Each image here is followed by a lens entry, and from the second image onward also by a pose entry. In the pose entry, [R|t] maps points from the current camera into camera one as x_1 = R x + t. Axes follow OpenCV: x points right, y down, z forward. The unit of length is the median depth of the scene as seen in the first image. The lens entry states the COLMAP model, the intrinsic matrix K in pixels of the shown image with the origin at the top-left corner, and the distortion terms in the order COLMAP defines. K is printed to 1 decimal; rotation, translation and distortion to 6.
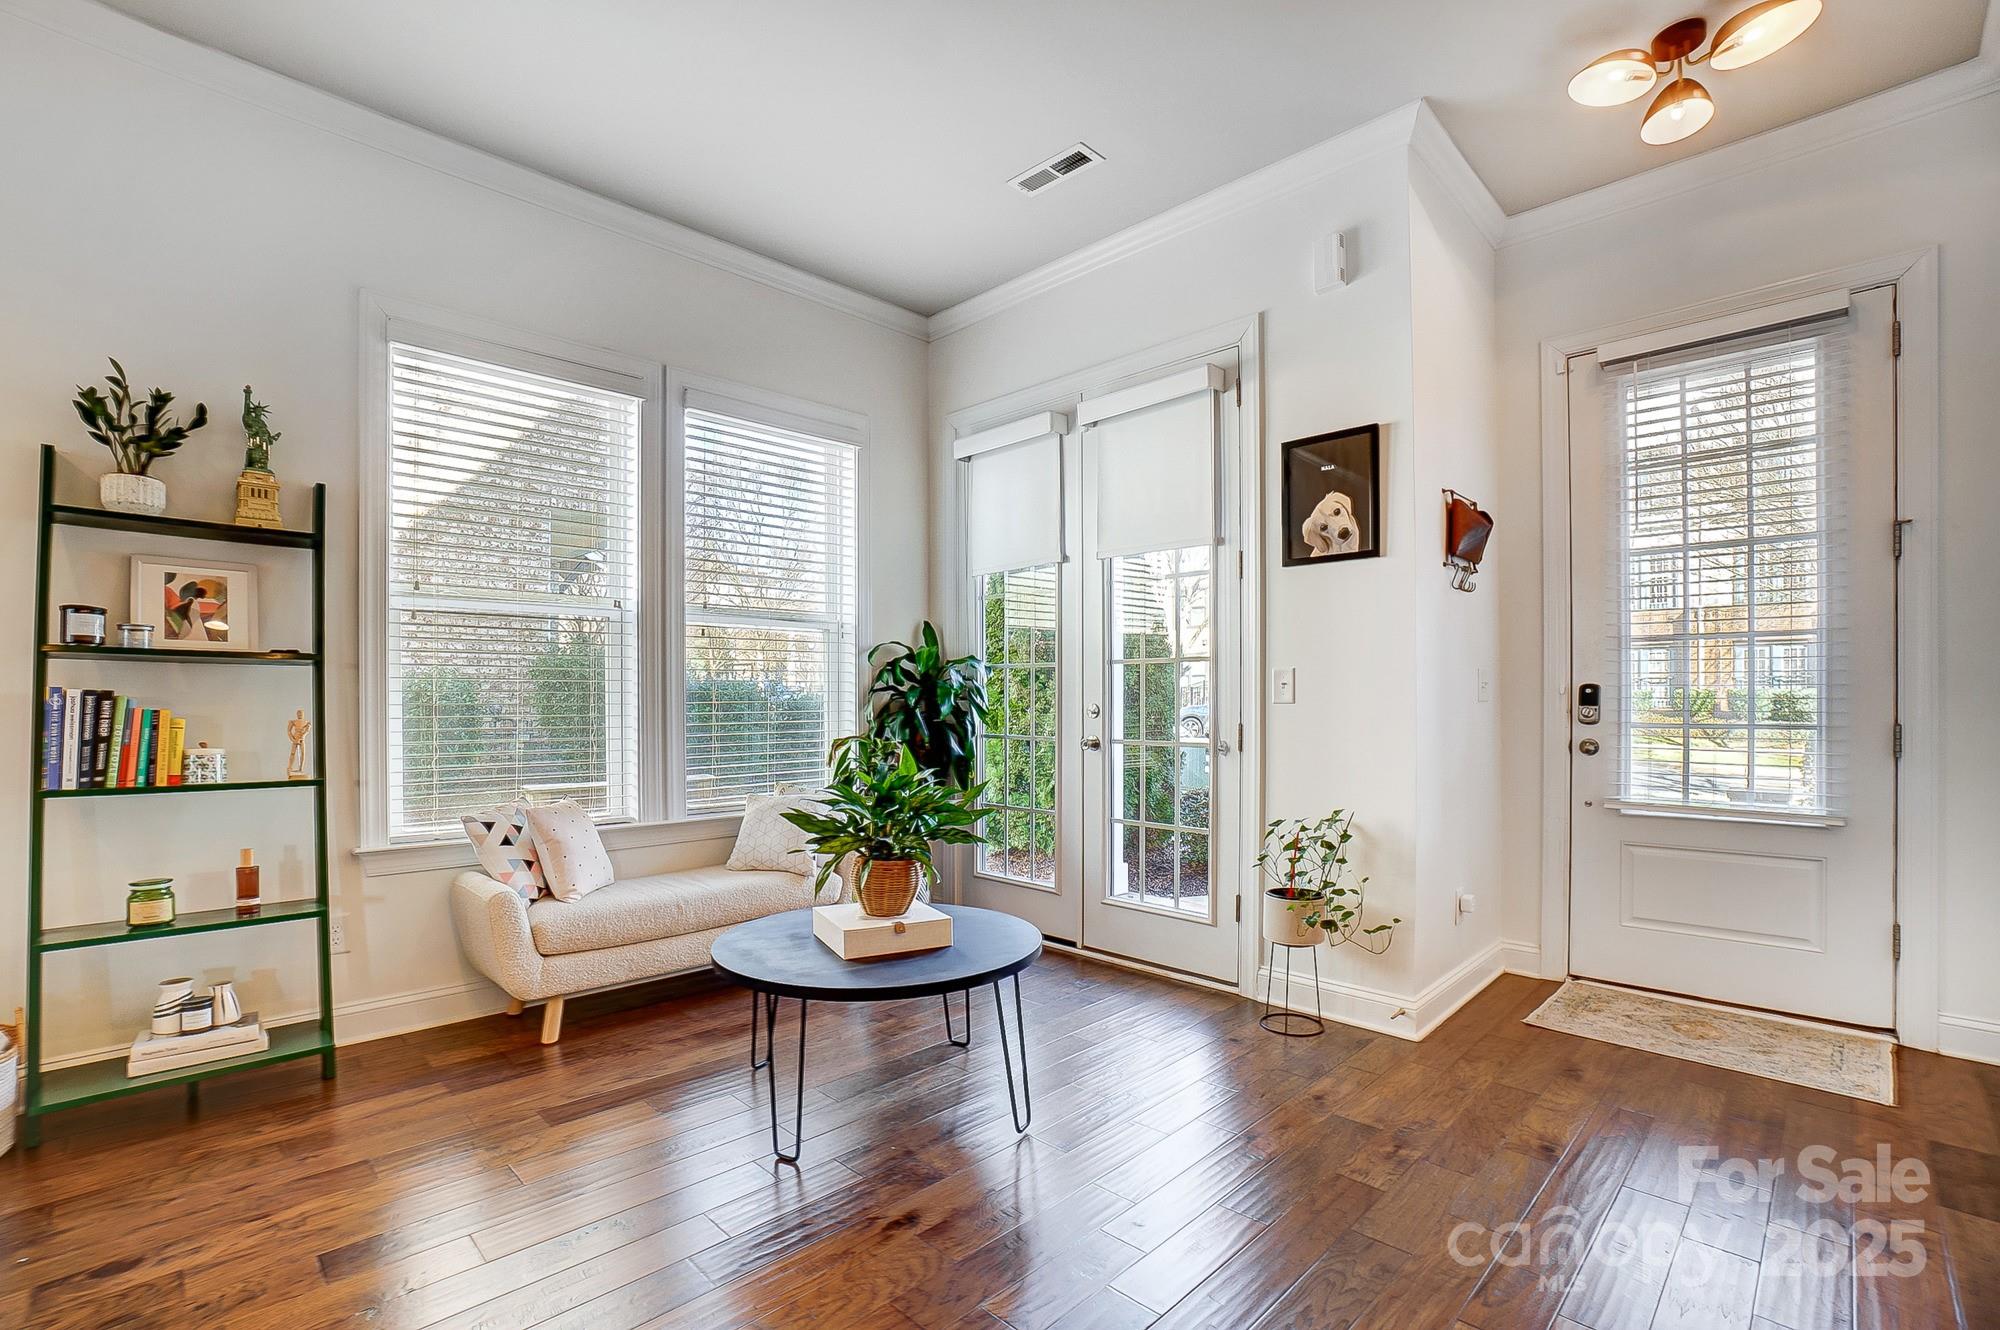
lens RADIAL K [[911.9, 0, 972.5], [0, 911.9, 730.5], [0, 0, 1]] dist [-0.035577, 0.000391]
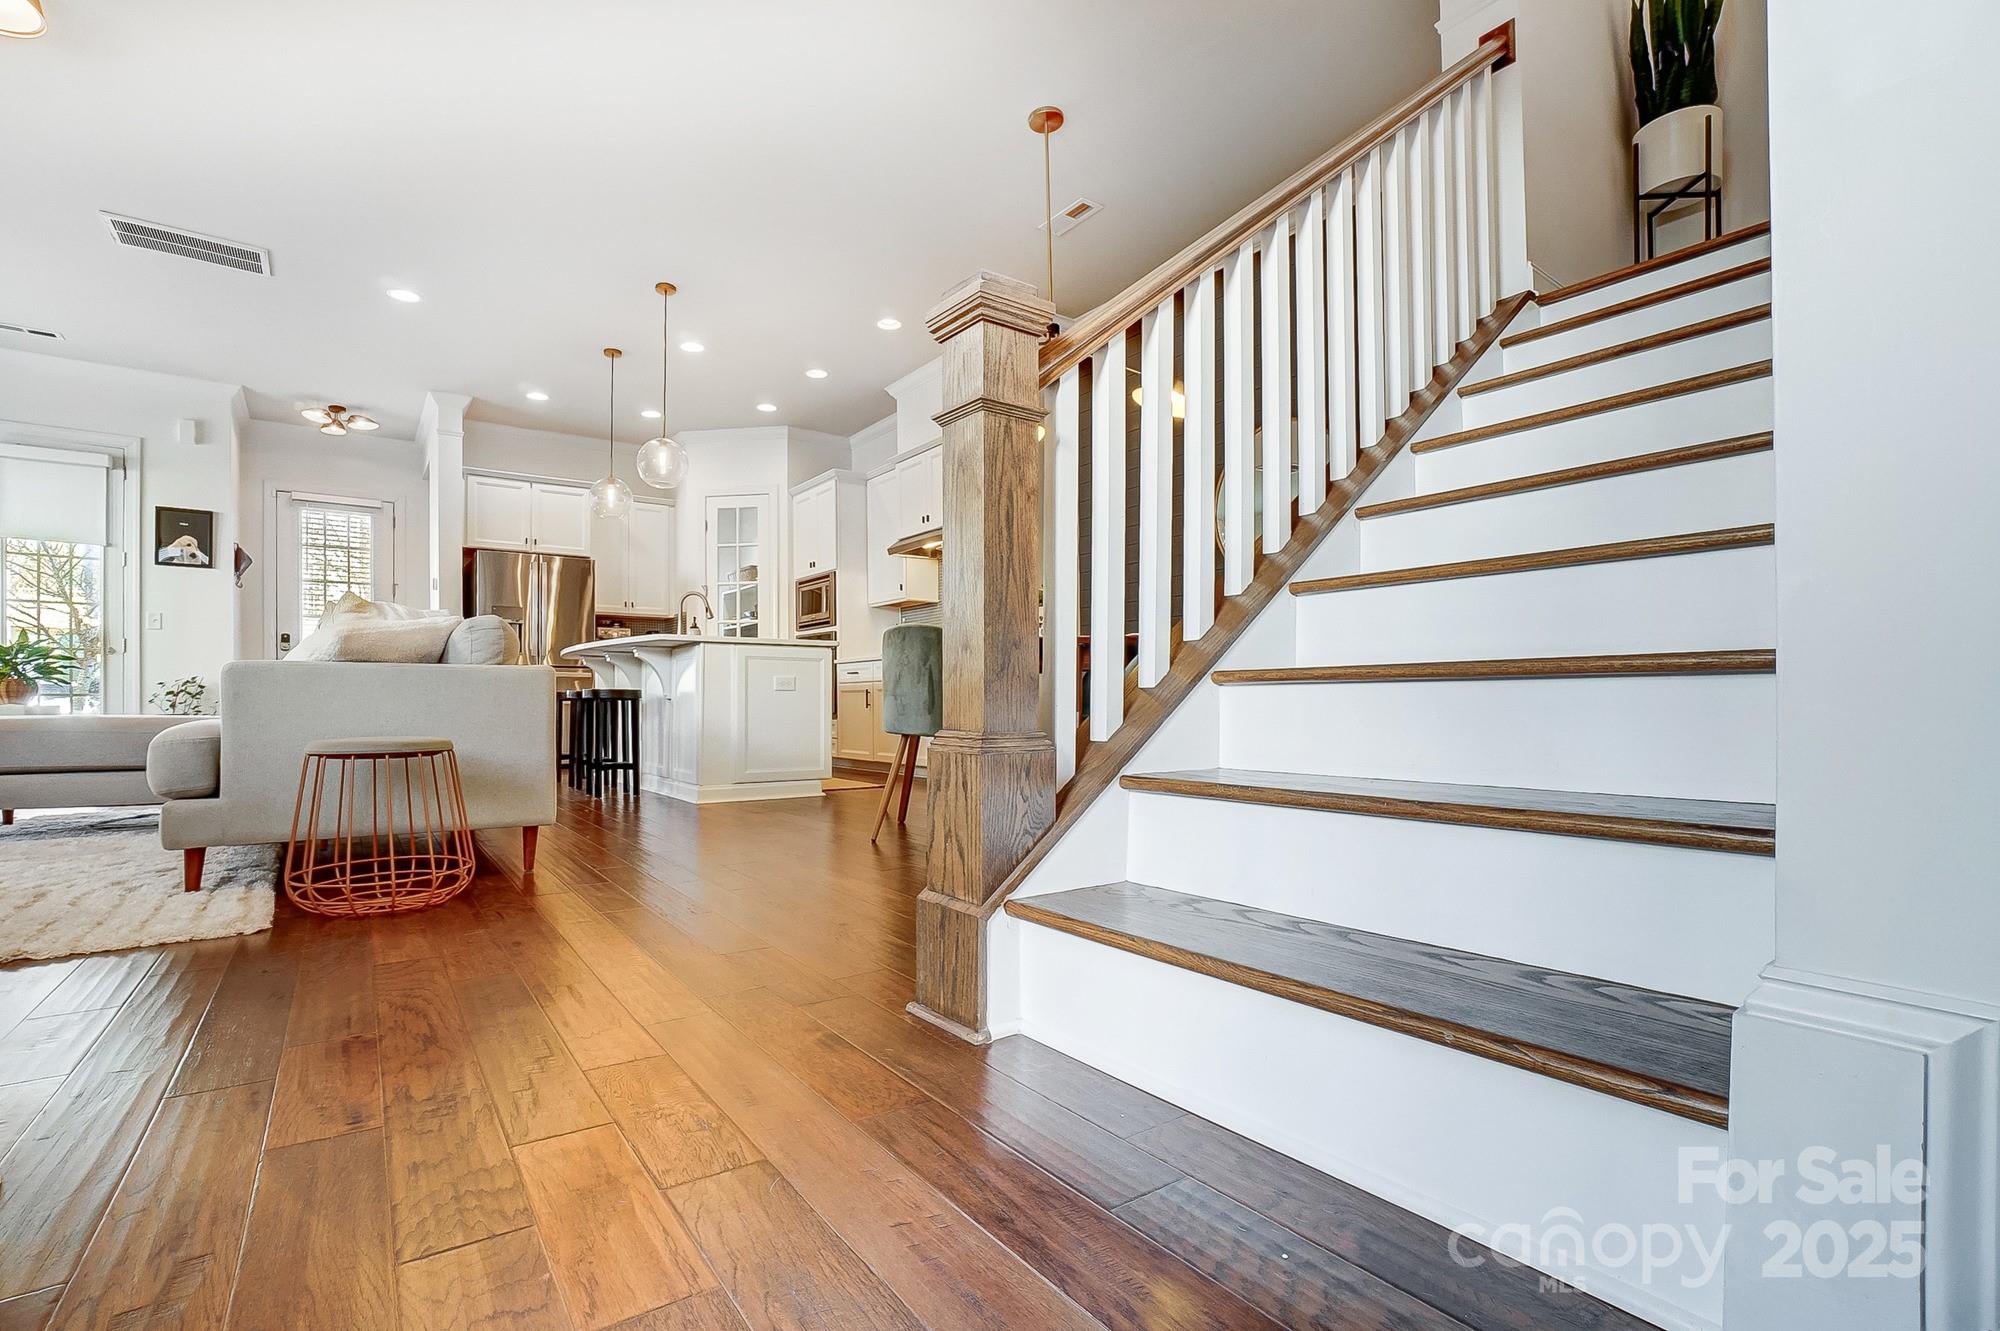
lens RADIAL K [[896.0, 0, 922.1], [0, 896.0, 698.0], [0, 0, 1]] dist [-0.022489, 0.013136]
pose [[0.187974, 0.004095, 0.982166, -1.334229], [0.029424, 0.999519, -0.009799, 0.197715], [-0.981733, 0.030741, 0.187763, -1.106082]]
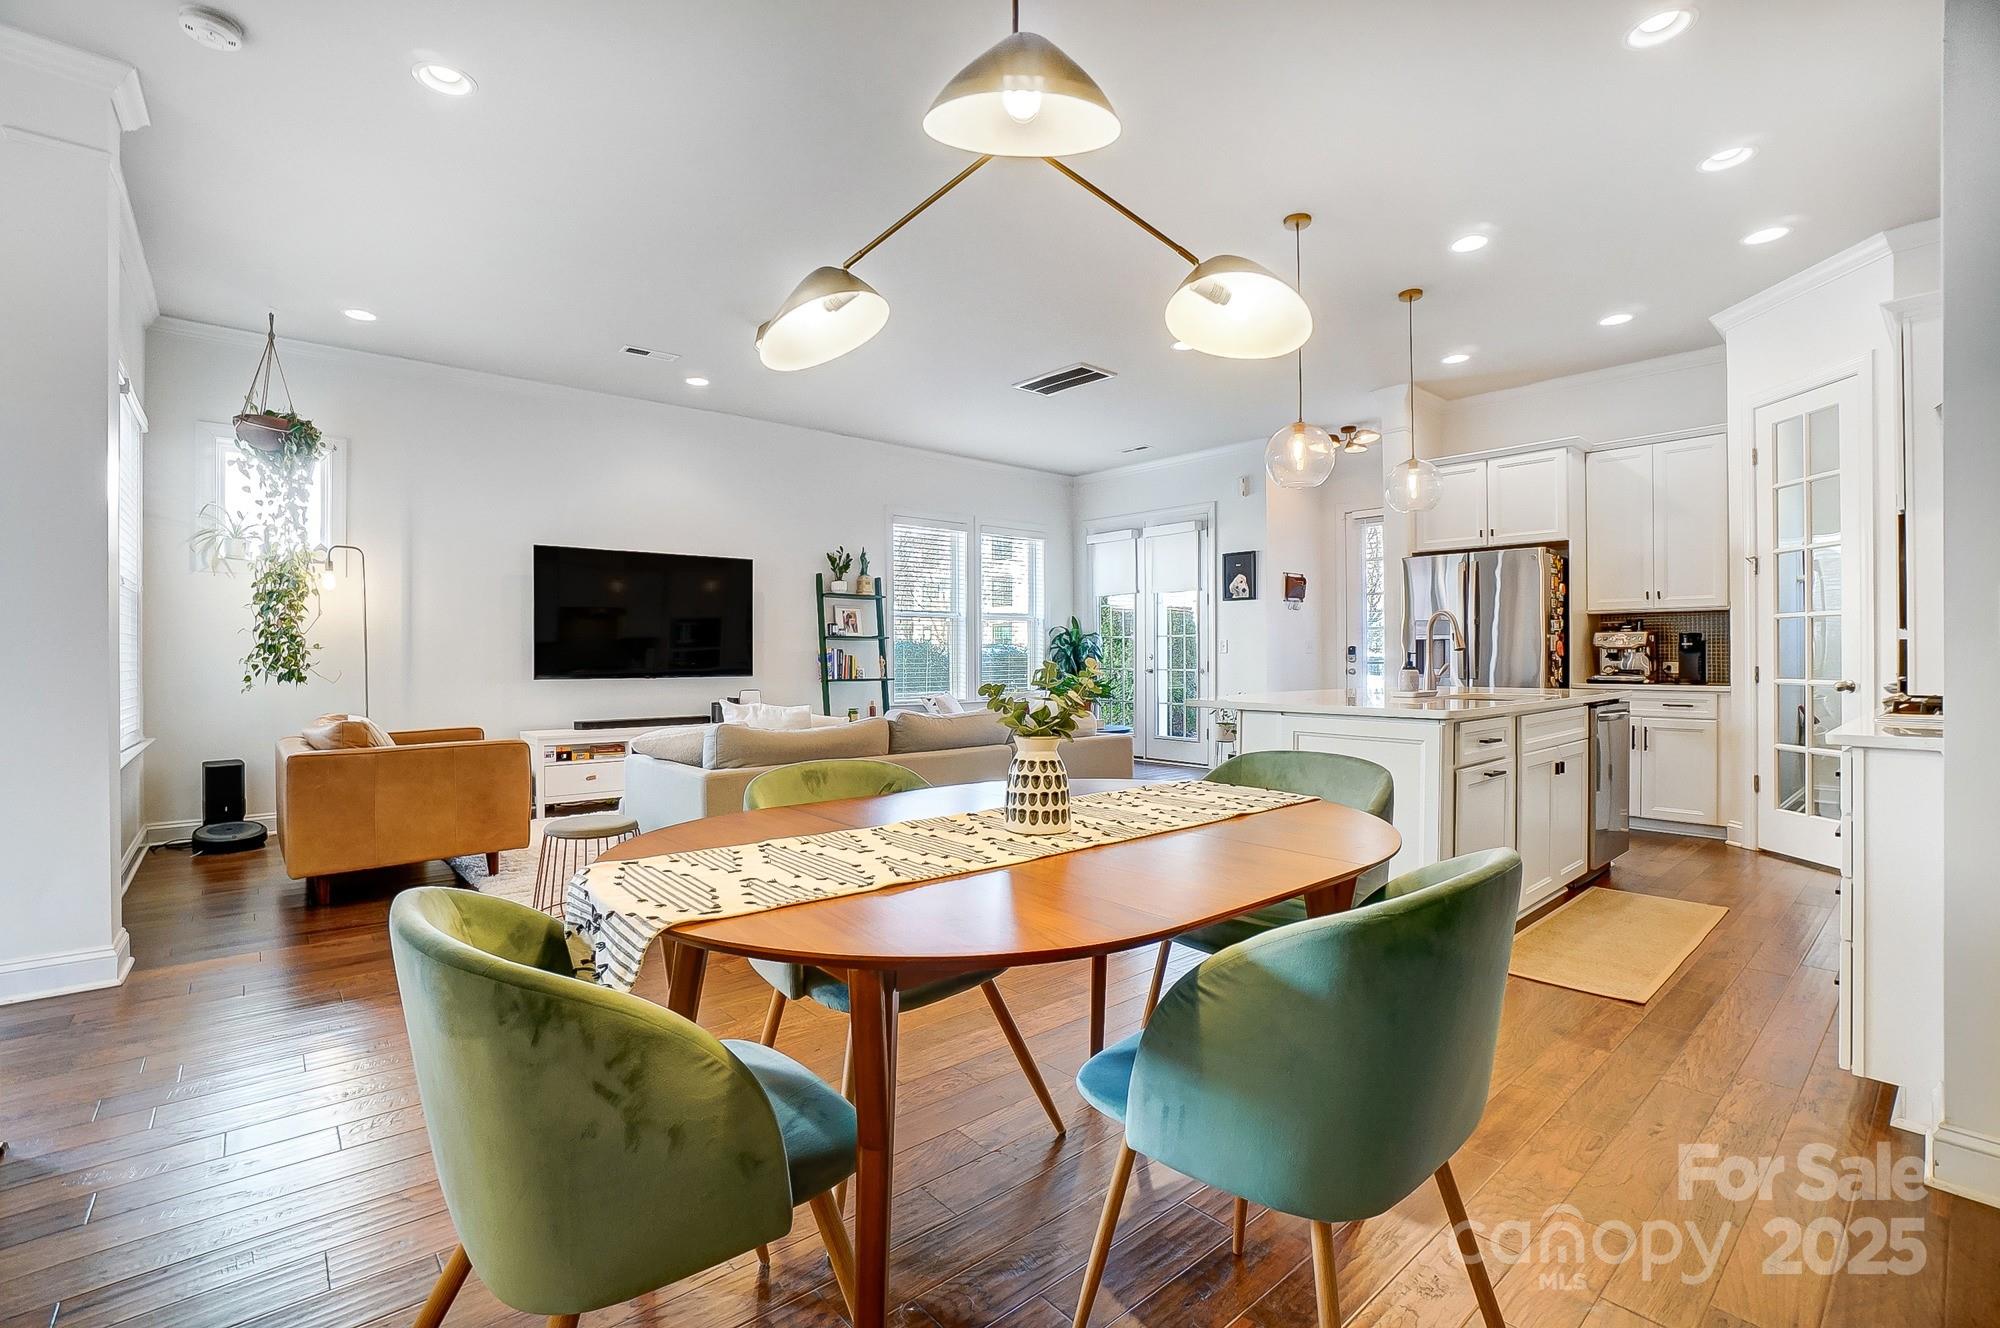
lens RADIAL K [[881.3, 0, 996.5], [0, 881.3, 654.6], [0, 0, 1]] dist [-0.035947, -0.000232]
pose [[0.998773, 0.000647, -0.049516, -0.180107], [-0.002184, 0.999517, -0.030992, 0.051240], [0.049472, 0.031062, 0.998292, -1.542375]]
